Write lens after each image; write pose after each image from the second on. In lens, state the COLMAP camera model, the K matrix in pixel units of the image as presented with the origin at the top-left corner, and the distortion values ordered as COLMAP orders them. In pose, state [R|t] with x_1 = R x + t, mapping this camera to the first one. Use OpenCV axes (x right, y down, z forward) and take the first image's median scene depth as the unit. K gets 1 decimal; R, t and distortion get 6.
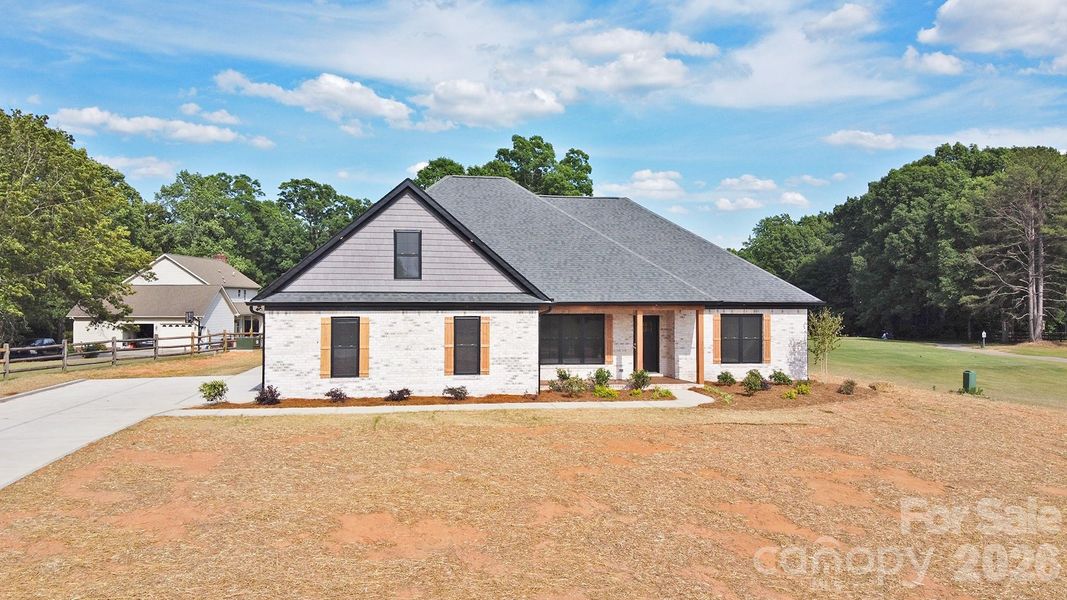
lens RADIAL K [[826.1, 0, 551.4], [0, 826.1, 285.3], [0, 0, 1]] dist [0.120849, -0.011926]
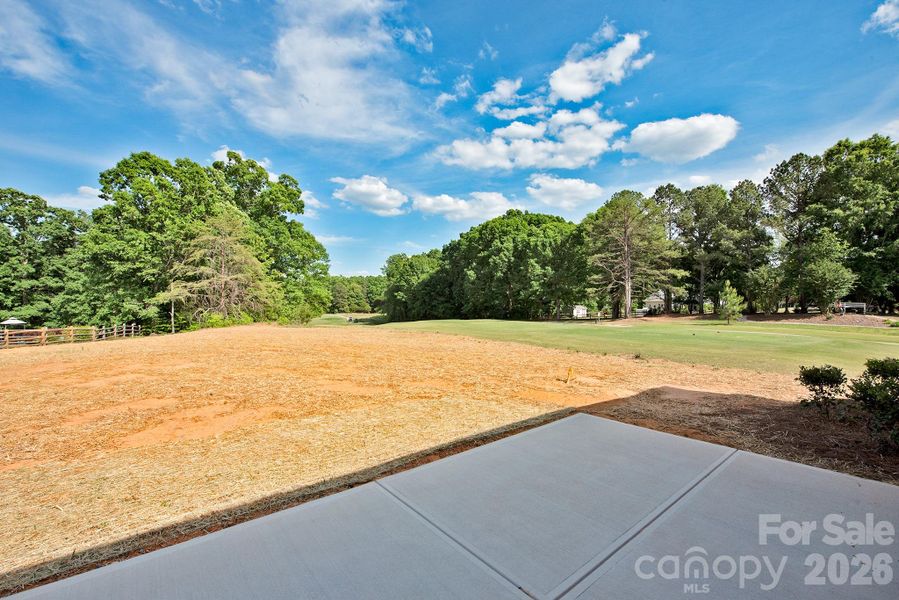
lens RADIAL K [[380.9, 0, 462.8], [0, 380.9, 301.0], [0, 0, 1]] dist [-0.016978, 0.000803]
pose [[0.876937, -0.002458, 0.480600, -0.032177], [-0.001680, 0.999965, 0.008179, 0.085571], [-0.480603, -0.007980, 0.876902, 1.599085]]
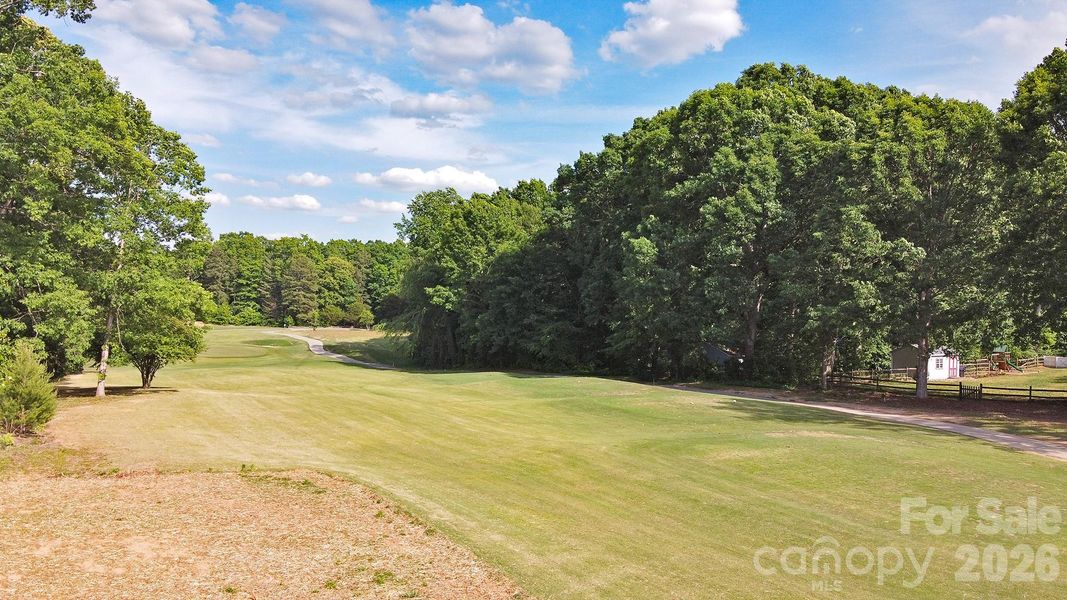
lens RADIAL K [[826.1, 0, 543.2], [0, 826.1, 288.8], [0, 0, 1]] dist [0.120849, -0.011926]
pose [[0.897753, 0.036975, 0.438945, 0.280185], [-0.038791, 0.999236, -0.004834, 0.024047], [-0.438788, -0.012687, 0.898501, 2.393425]]
